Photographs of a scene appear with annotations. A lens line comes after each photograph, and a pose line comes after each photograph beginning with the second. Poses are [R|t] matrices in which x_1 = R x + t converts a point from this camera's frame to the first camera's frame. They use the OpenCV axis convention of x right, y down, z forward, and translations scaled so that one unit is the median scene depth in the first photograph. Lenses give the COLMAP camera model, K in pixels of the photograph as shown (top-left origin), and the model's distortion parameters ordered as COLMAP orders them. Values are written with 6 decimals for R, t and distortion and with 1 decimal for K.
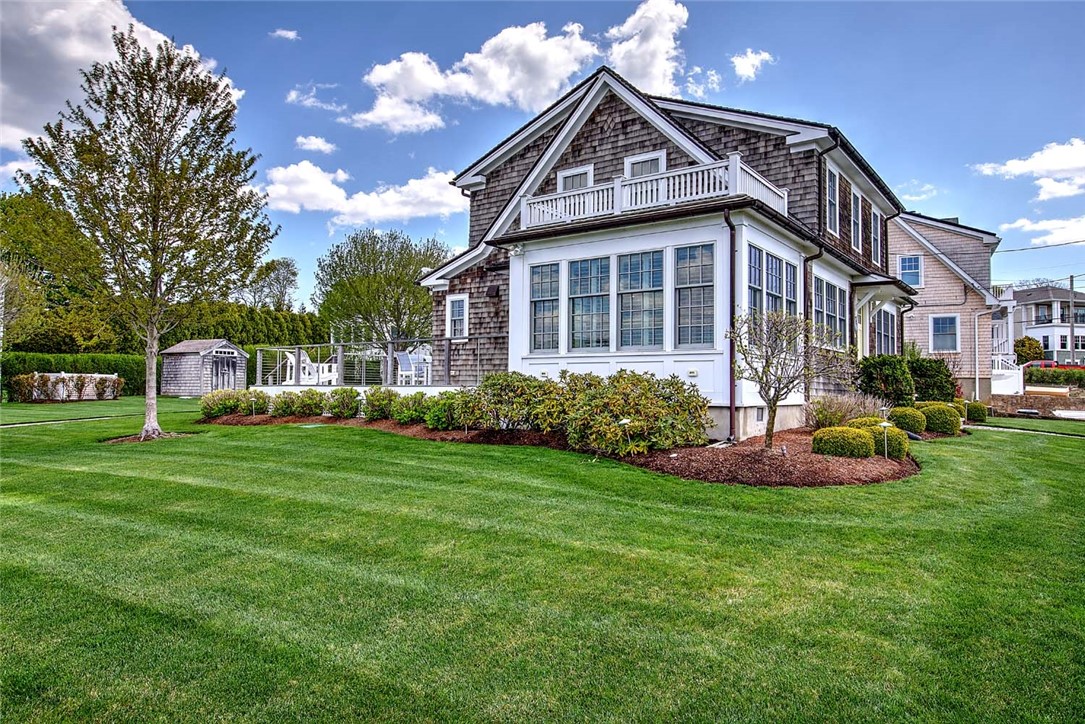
lens RADIAL K [[695.2, 0, 547.3], [0, 695.2, 362.6], [0, 0, 1]] dist [-0.003304, -0.001922]
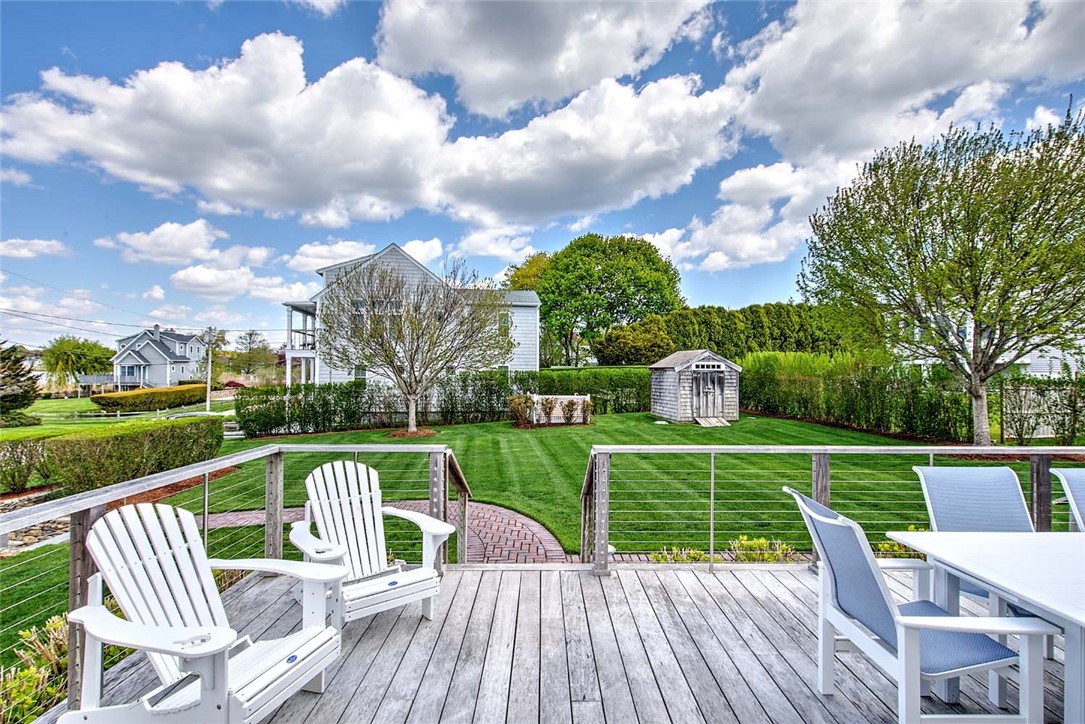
lens RADIAL K [[535.9, 0, 547.9], [0, 535.9, 363.6], [0, 0, 1]] dist [0.001820, -0.000979]
pose [[0.596039, -0.015442, -0.802807, -0.082199], [0.032737, 0.999451, 0.005081, -0.026924], [0.802288, -0.029310, 0.596217, 0.492832]]
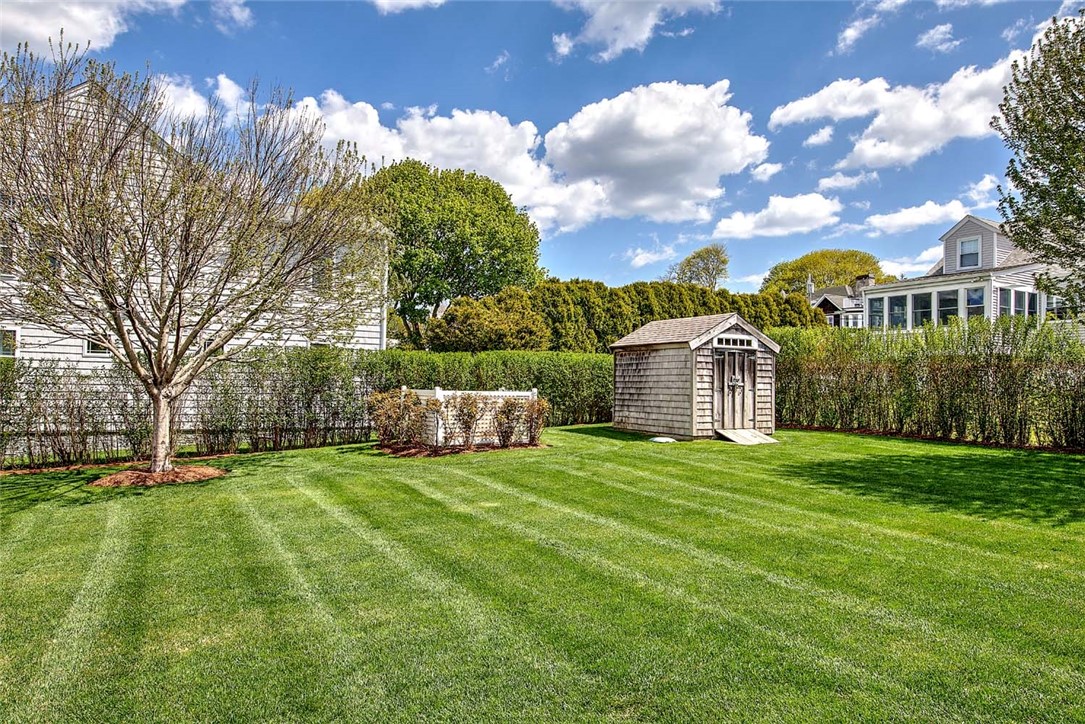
lens RADIAL K [[695.2, 0, 547.3], [0, 695.2, 362.6], [0, 0, 1]] dist [-0.003304, -0.001922]
pose [[0.841675, -0.012569, -0.539838, -0.322612], [0.013890, 0.999902, -0.001624, -0.001475], [0.539806, -0.006131, 0.841767, 0.546606]]
